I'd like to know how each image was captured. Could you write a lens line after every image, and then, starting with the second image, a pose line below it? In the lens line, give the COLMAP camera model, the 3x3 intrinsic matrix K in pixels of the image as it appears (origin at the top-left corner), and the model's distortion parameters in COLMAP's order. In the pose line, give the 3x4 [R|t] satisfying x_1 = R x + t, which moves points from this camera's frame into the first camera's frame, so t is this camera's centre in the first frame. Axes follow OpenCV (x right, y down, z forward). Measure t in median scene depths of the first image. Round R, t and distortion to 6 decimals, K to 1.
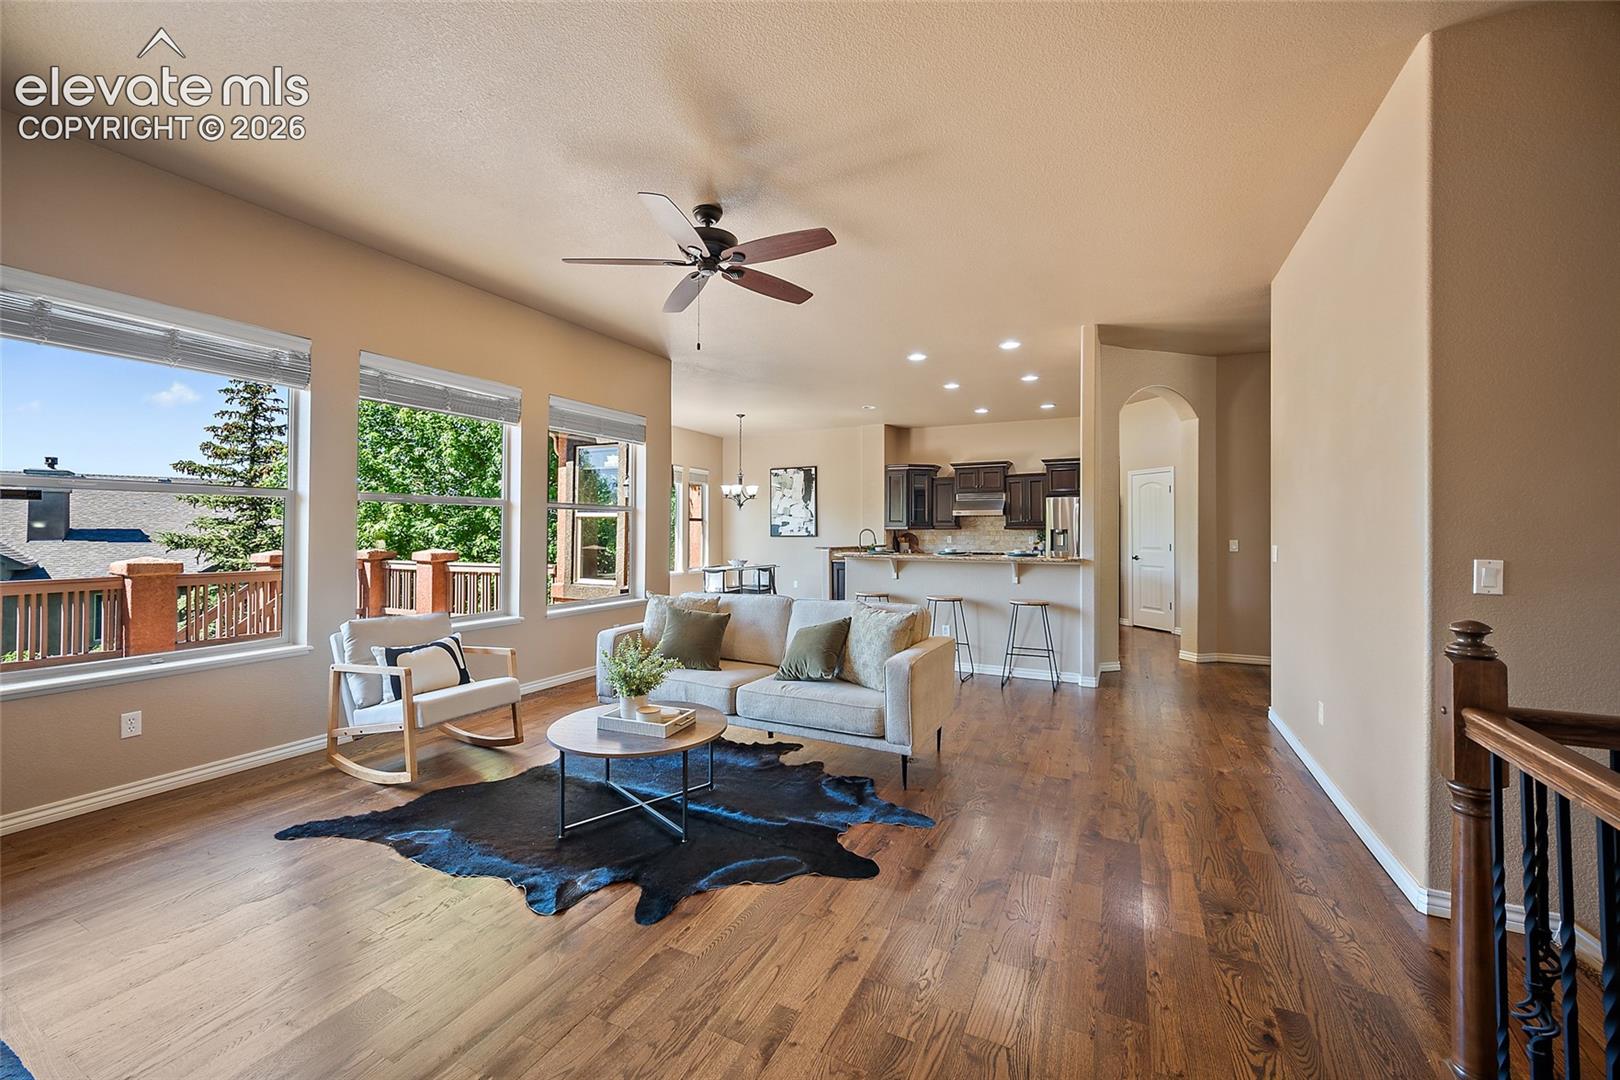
lens RADIAL K [[638.2, 0, 810.0], [0, 638.2, 540.0], [0, 0, 1]] dist [0.000906, -0.000045]
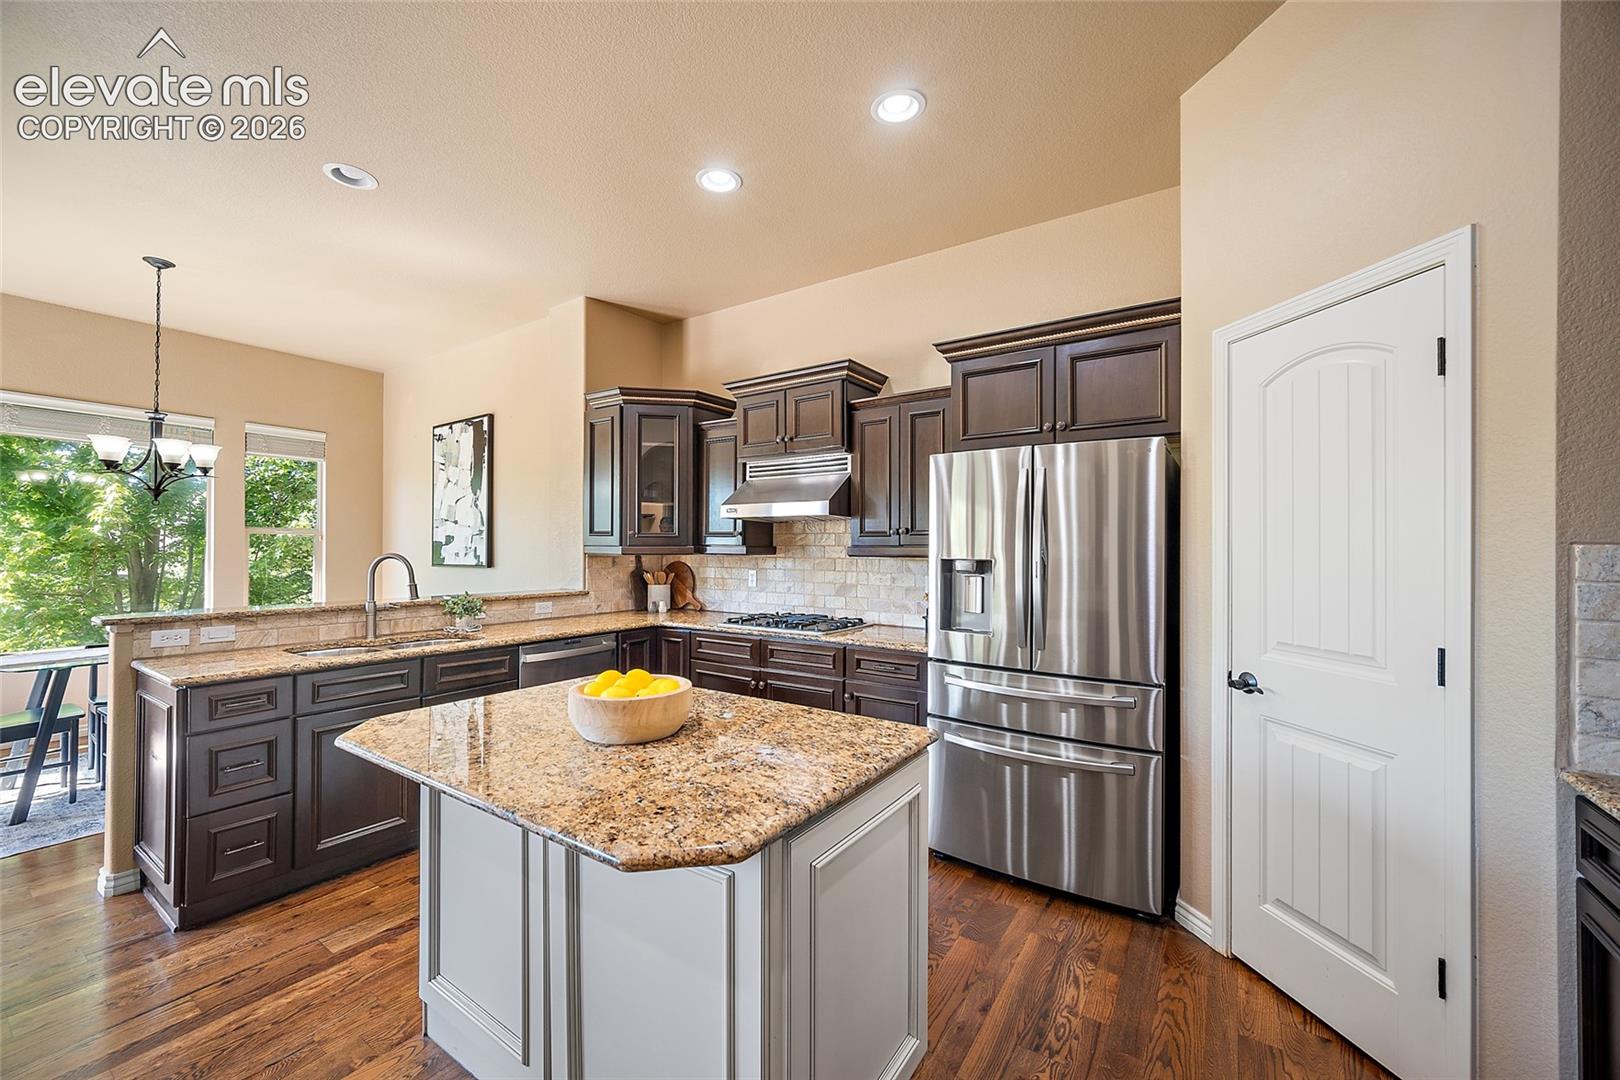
lens RADIAL K [[638.2, 0, 810.0], [0, 638.2, 540.0], [0, 0, 1]] dist [0.000906, -0.000045]
pose [[0.991668, 0.001108, -0.128816, 0.295492], [-0.003942, 0.999756, -0.021746, -0.016005], [0.128760, 0.022073, 0.991430, 0.576242]]
